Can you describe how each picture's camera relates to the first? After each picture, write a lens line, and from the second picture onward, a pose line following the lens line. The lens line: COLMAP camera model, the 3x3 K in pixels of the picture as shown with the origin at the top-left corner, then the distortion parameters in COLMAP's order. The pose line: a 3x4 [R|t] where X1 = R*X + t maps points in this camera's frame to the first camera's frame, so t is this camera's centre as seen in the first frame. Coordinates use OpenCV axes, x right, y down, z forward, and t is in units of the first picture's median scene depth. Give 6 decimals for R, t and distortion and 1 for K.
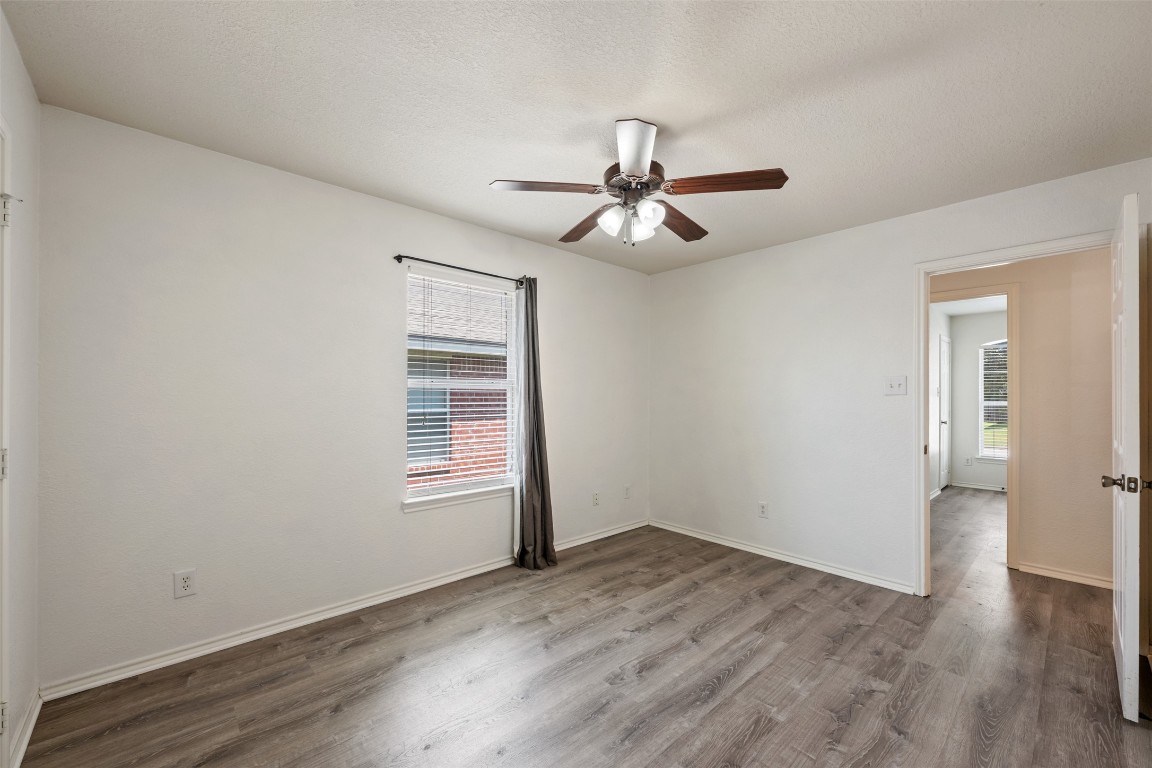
lens RADIAL K [[454.4, 0, 576.8], [0, 454.4, 391.3], [0, 0, 1]] dist [-0.002445, -0.000131]
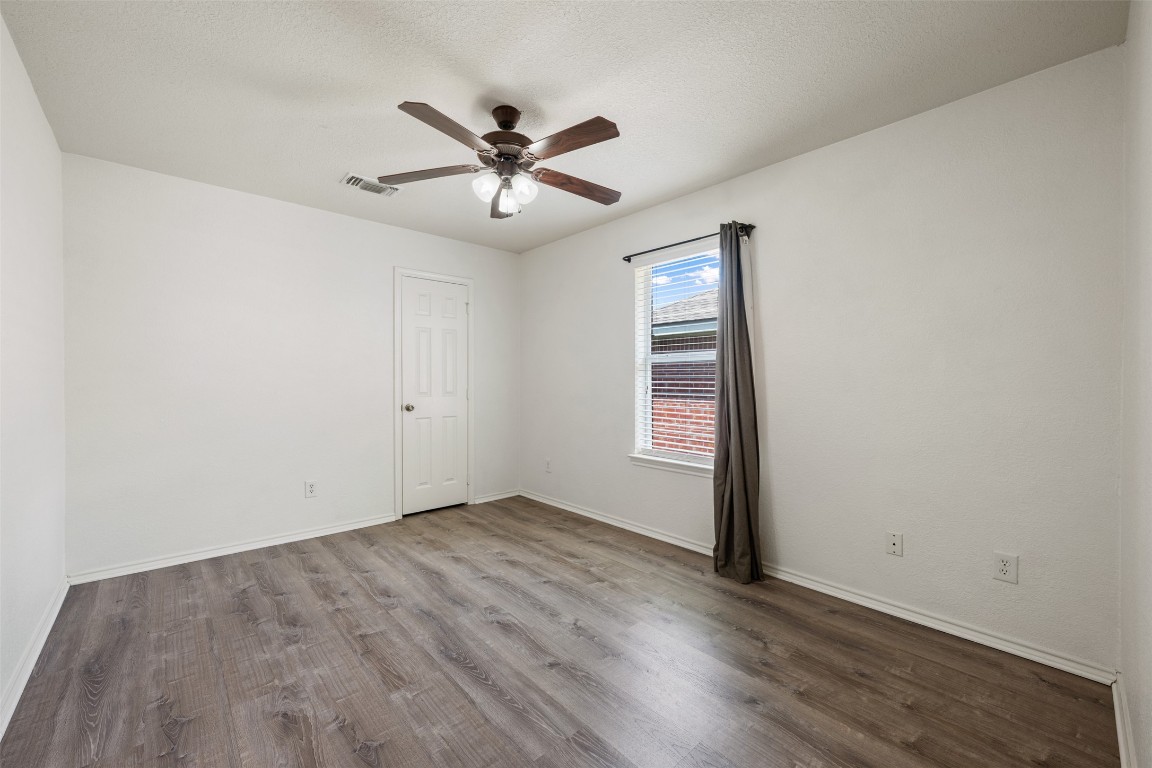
lens RADIAL K [[454.4, 0, 577.4], [0, 454.4, 382.3], [0, 0, 1]] dist [-0.002445, -0.000131]
pose [[0.007166, 0.000703, -0.999974, 1.071317], [0.006857, 0.999976, 0.000752, 0.055115], [0.999951, -0.006862, 0.007161, 1.058333]]
